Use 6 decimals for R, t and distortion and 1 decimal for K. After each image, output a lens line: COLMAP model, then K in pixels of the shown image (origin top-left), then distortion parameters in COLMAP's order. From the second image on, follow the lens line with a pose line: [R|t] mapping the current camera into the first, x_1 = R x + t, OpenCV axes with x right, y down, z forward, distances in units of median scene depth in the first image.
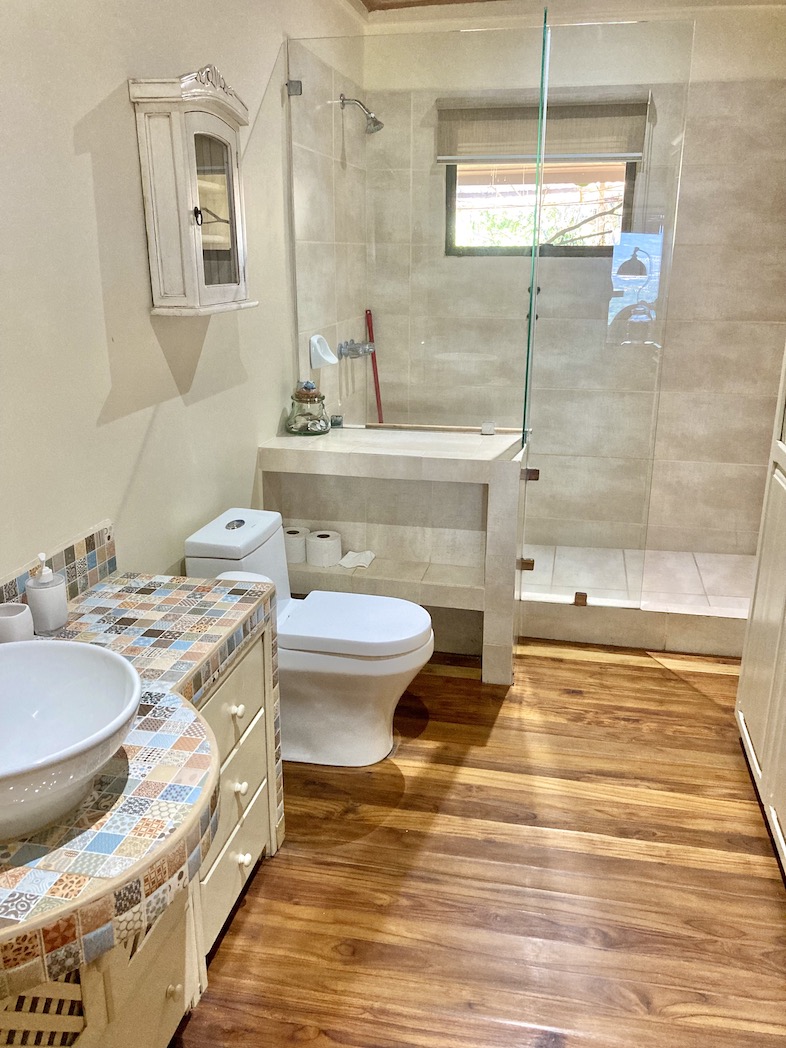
lens RADIAL K [[864.1, 0, 395.3], [0, 864.1, 524.9], [0, 0, 1]] dist [0.032498, -0.022327]
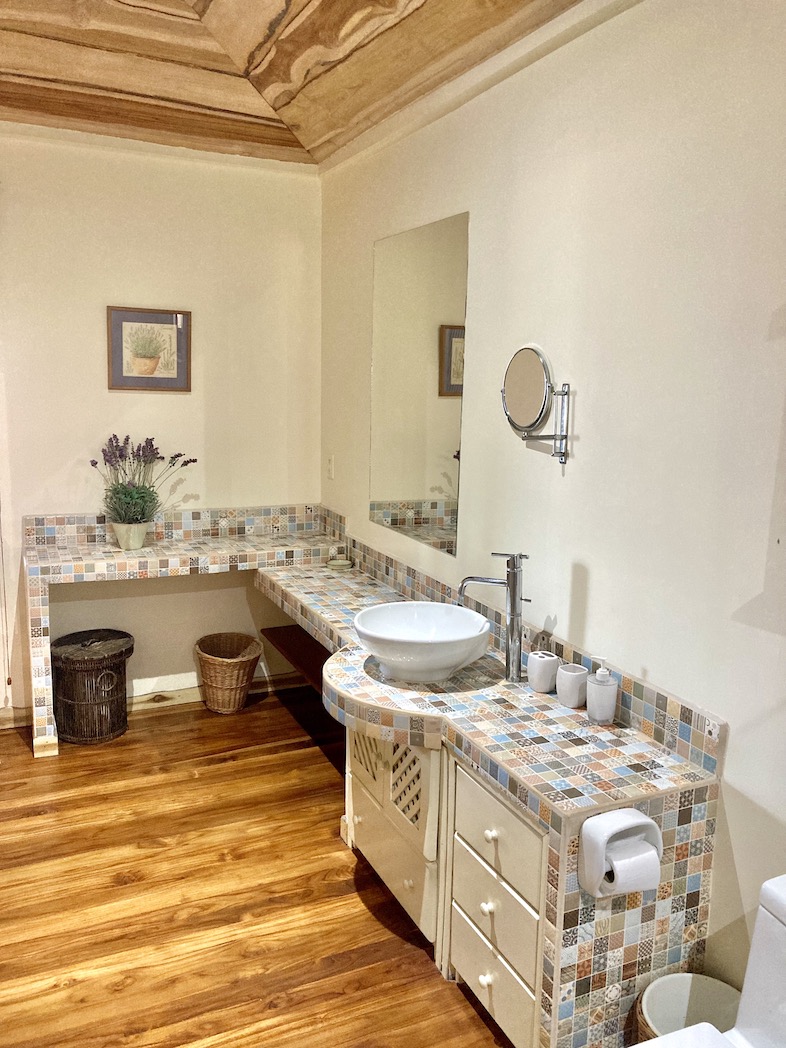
lens RADIAL K [[864.1, 0, 396.7], [0, 864.1, 523.8], [0, 0, 1]] dist [0.032498, -0.022327]
pose [[-0.809850, 0.078601, -0.581347, 0.522748], [-0.200013, 0.894609, 0.399586, -0.553812], [0.551487, 0.439881, -0.708778, 1.563550]]
